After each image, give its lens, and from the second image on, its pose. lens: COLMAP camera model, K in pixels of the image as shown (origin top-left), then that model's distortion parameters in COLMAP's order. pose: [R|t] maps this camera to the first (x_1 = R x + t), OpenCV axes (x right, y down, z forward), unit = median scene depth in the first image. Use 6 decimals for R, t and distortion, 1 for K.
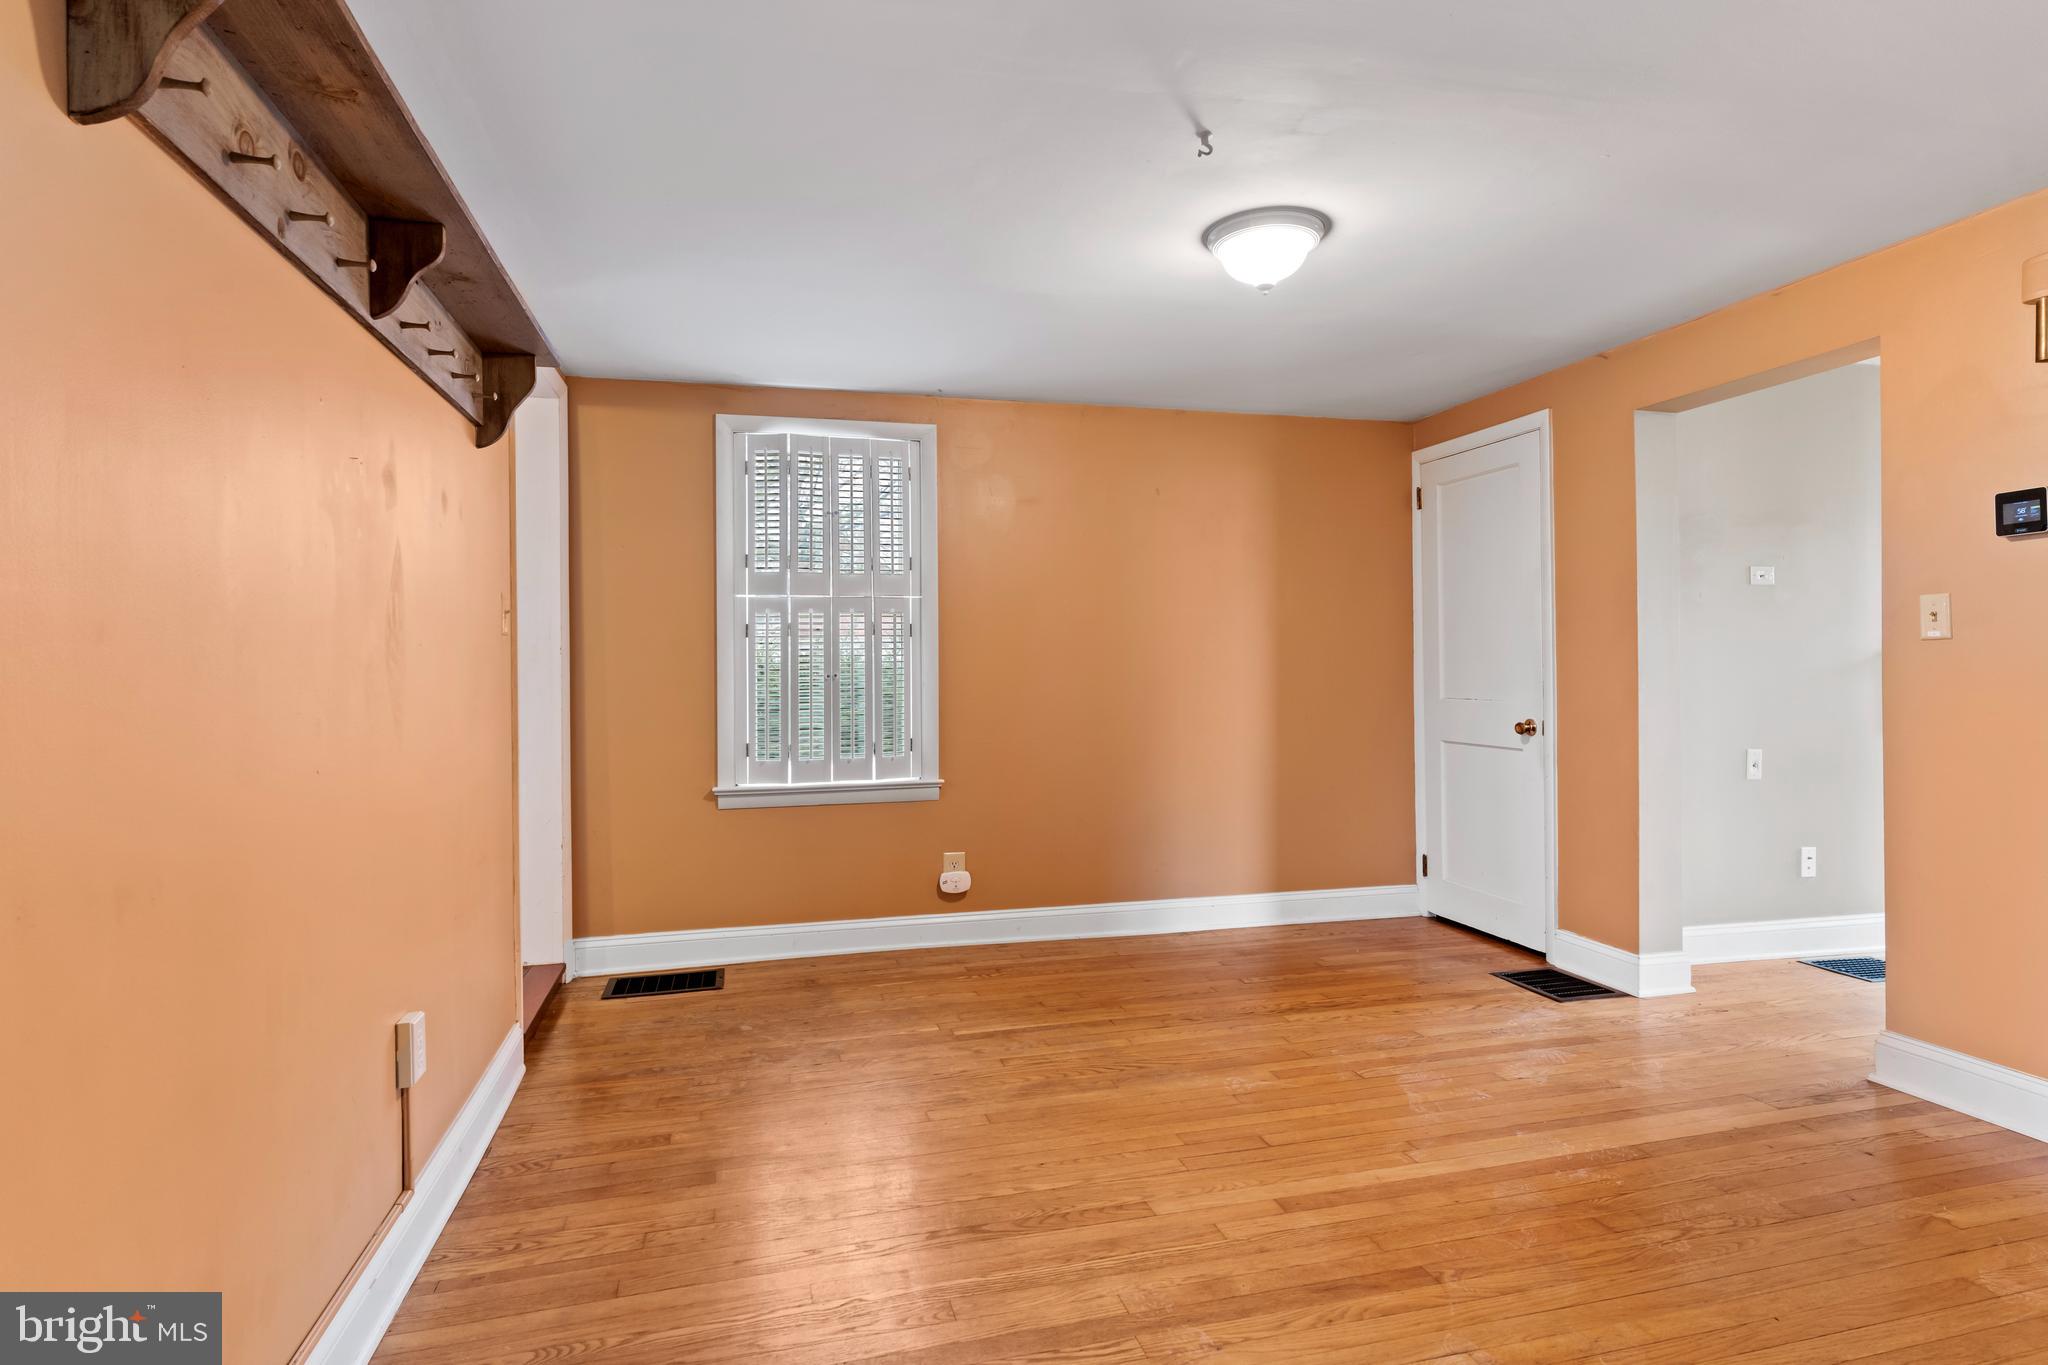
lens RADIAL K [[1032.1, 0, 1024.0], [0, 1032.1, 682.5], [0, 0, 1]] dist [0.002841, 0.001166]
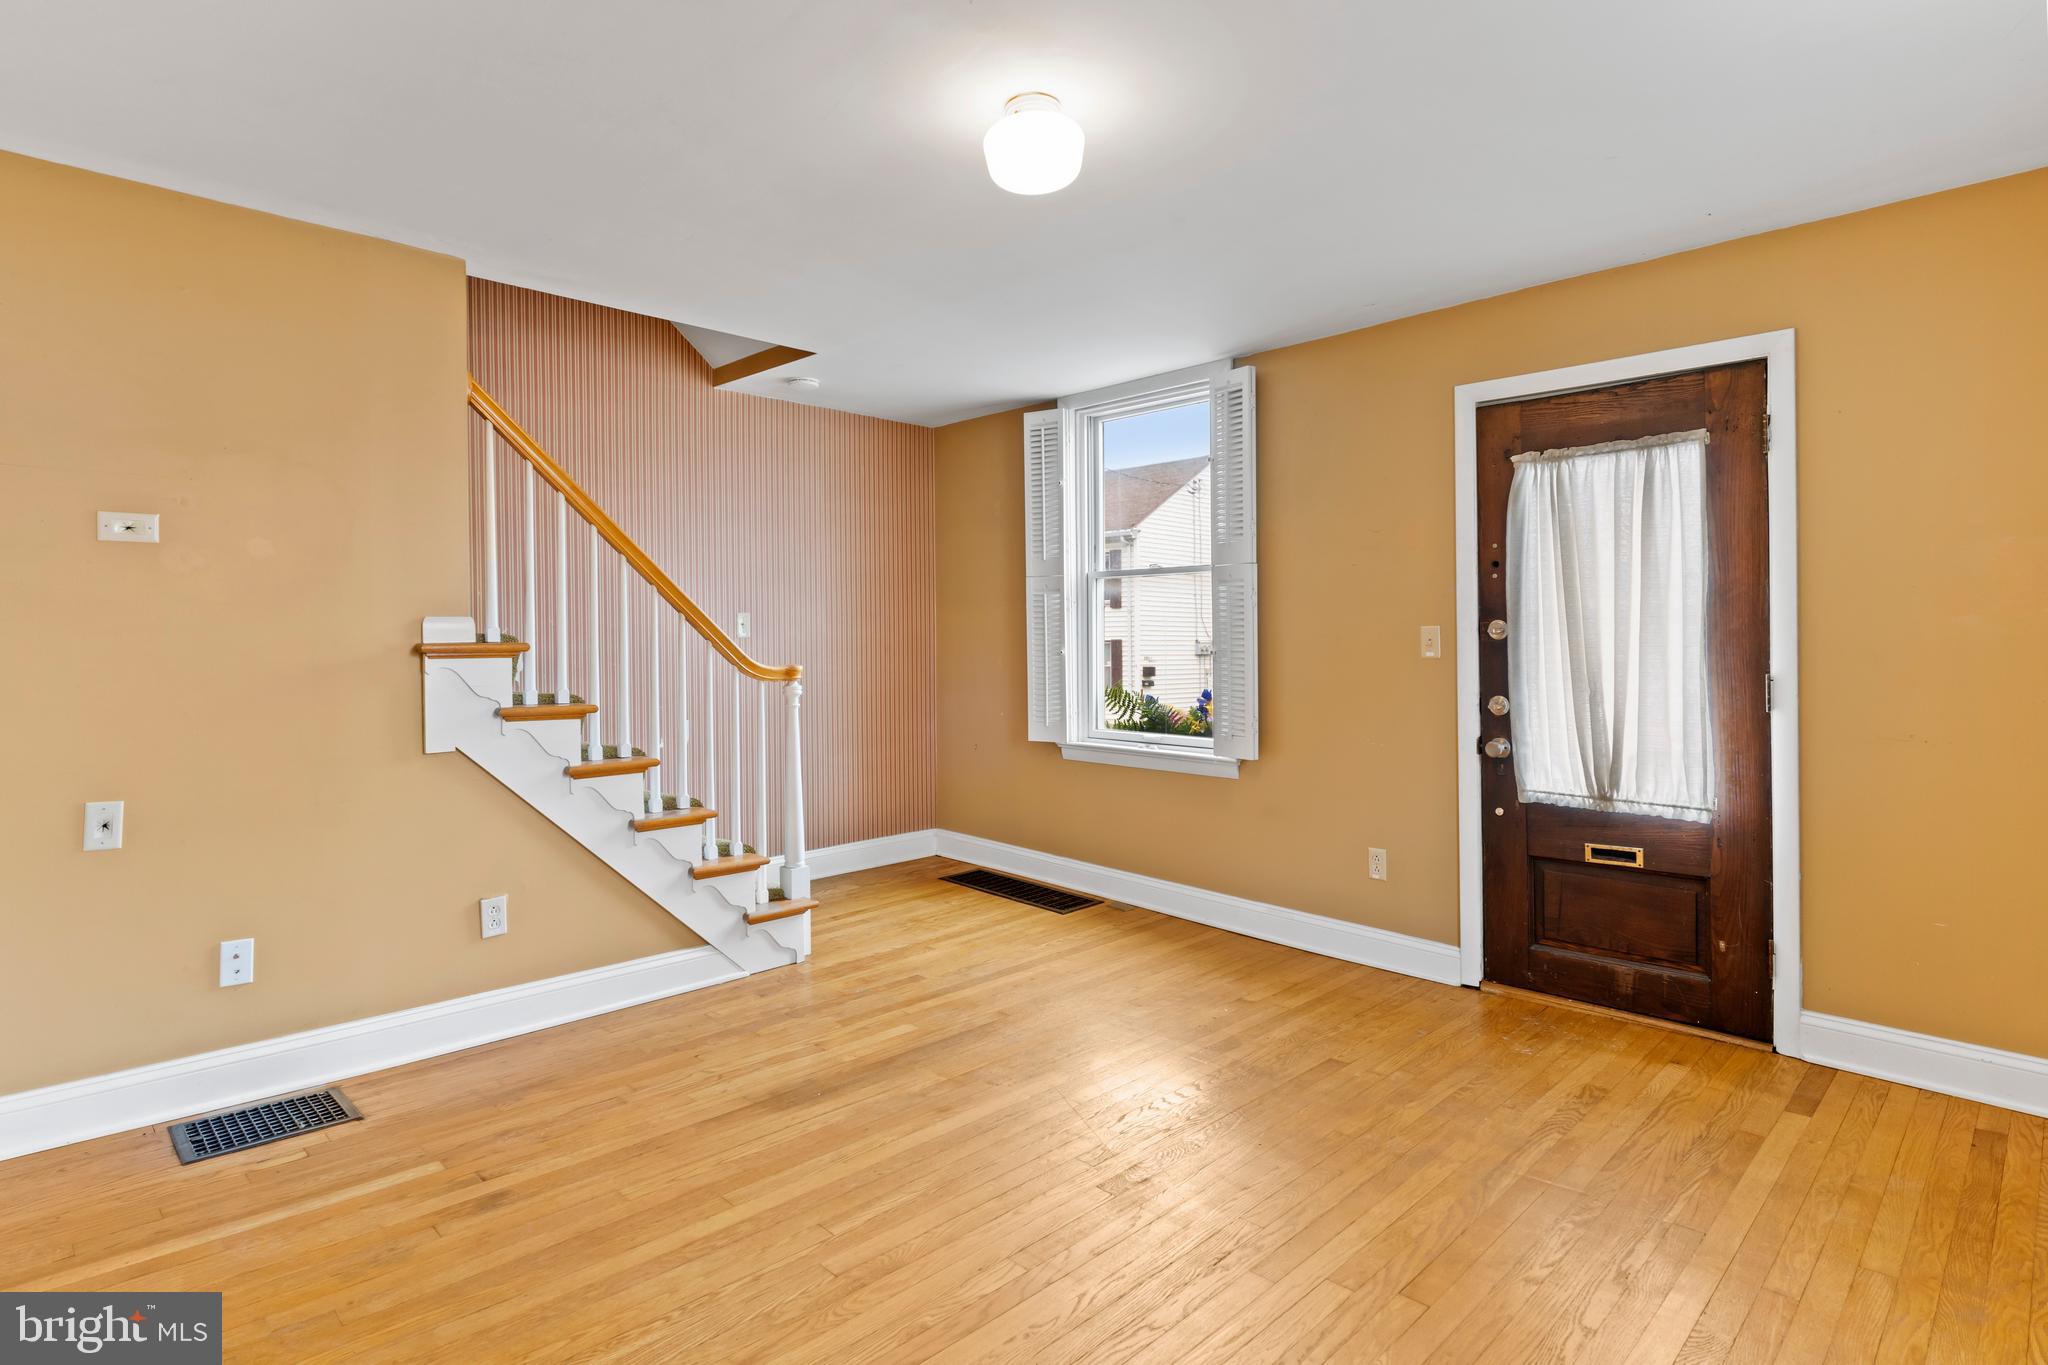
lens RADIAL K [[1058.9, 0, 1005.8], [0, 1058.9, 640.8], [0, 0, 1]] dist [-0.002653, 0.000477]
pose [[0.862234, 0.002108, 0.506505, 1.043456], [0.007109, 0.999842, -0.016262, -0.022805], [-0.506460, 0.017623, 0.862084, 0.199513]]
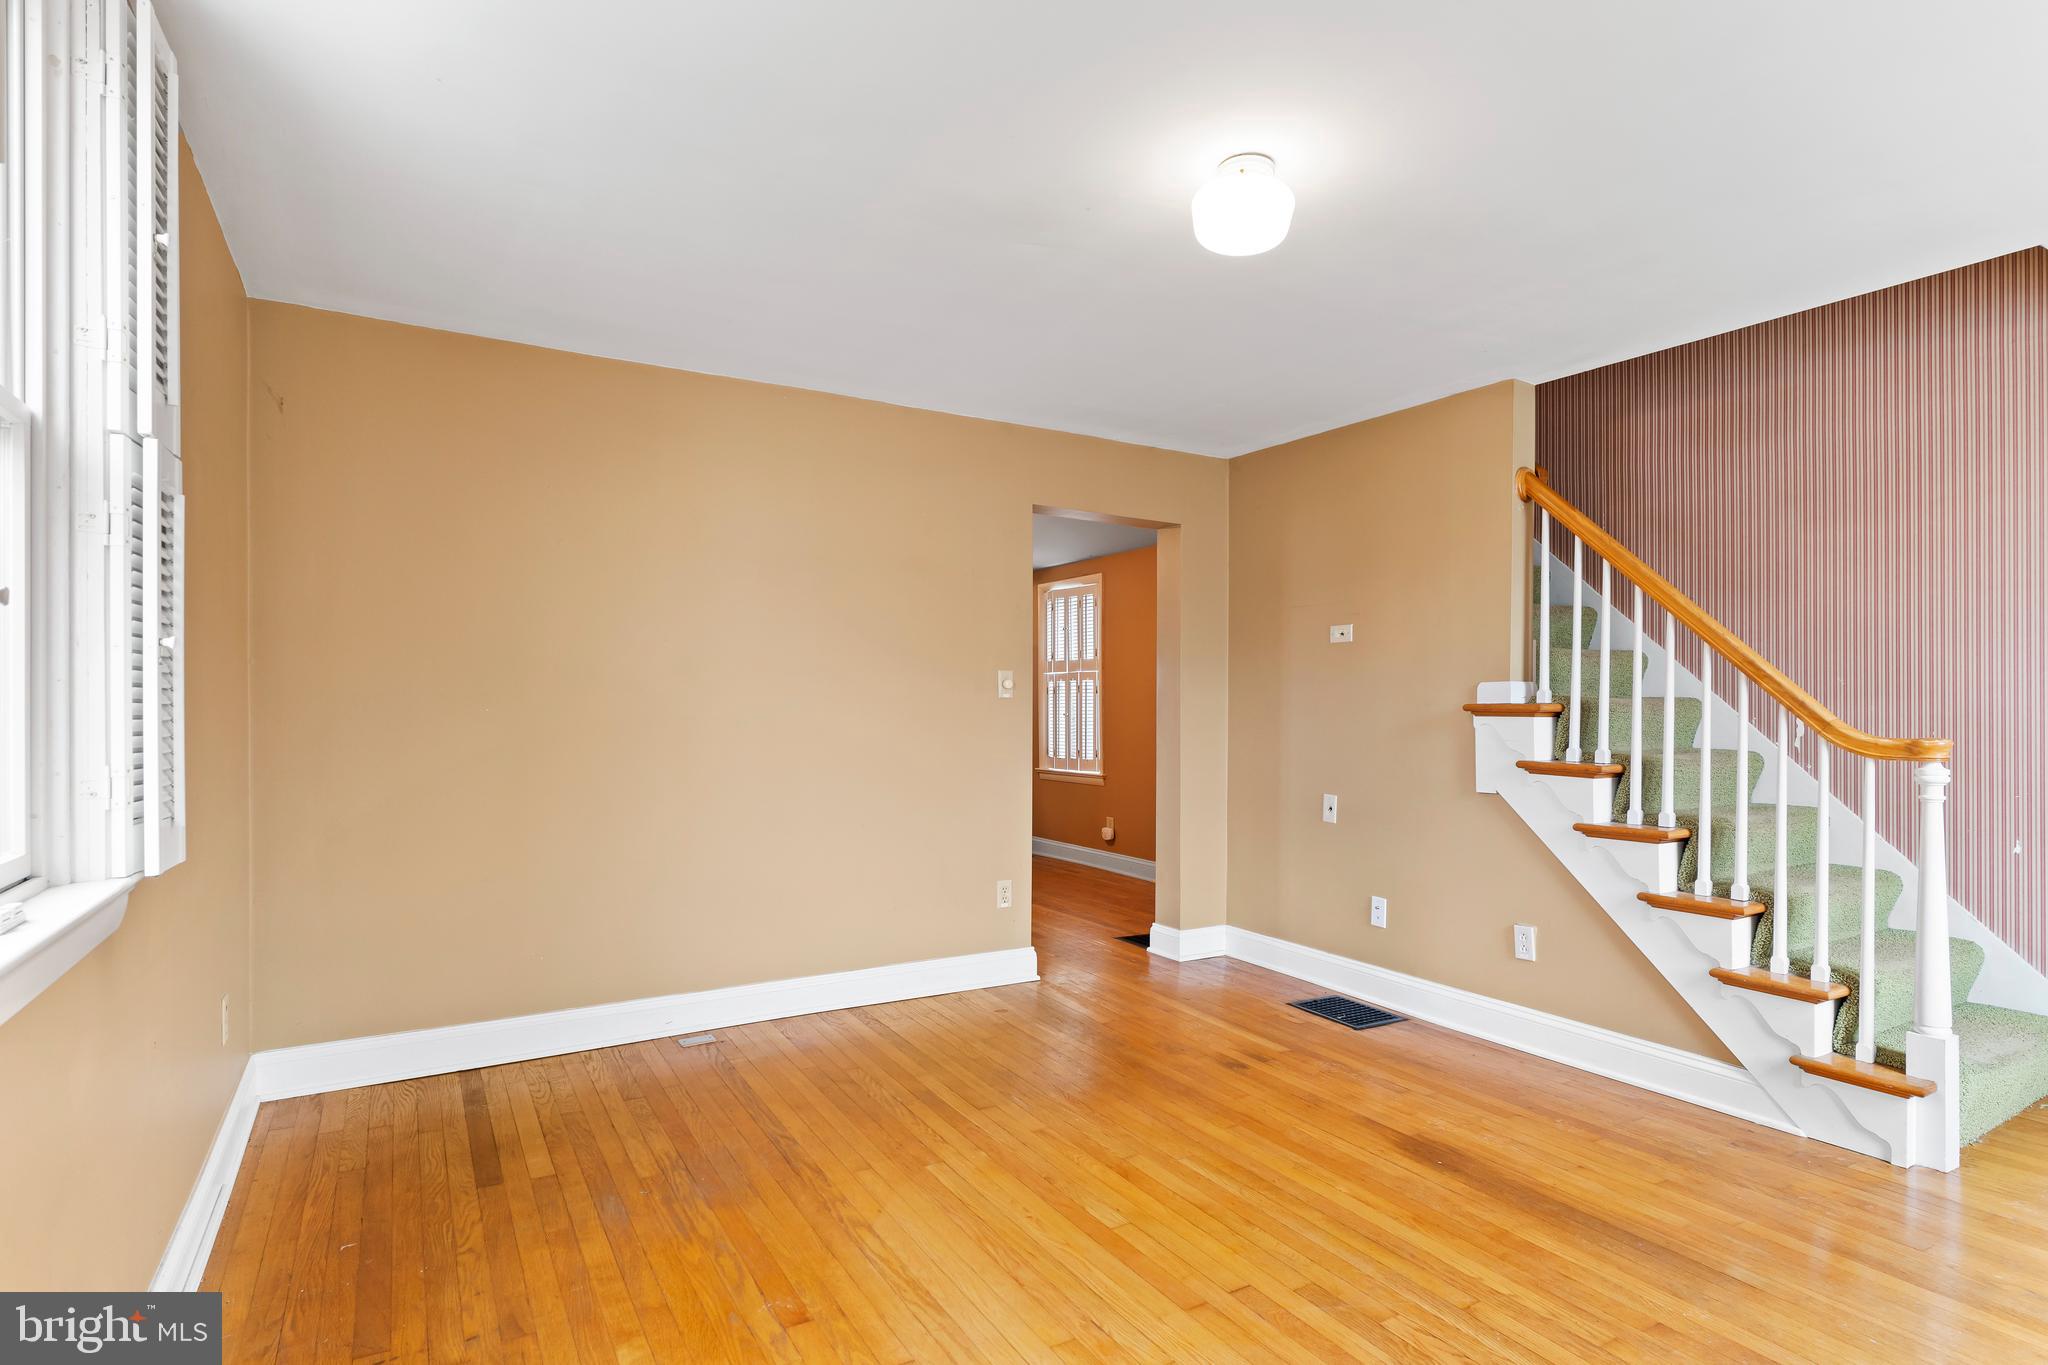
lens RADIAL K [[1054.6, 0, 1014.6], [0, 1054.6, 712.8], [0, 0, 1]] dist [-0.008832, 0.000799]
pose [[0.279021, 0.014787, -0.960171, 2.048200], [-0.017027, 0.999800, 0.010449, -0.033123], [0.960134, 0.013433, 0.279217, 0.454199]]
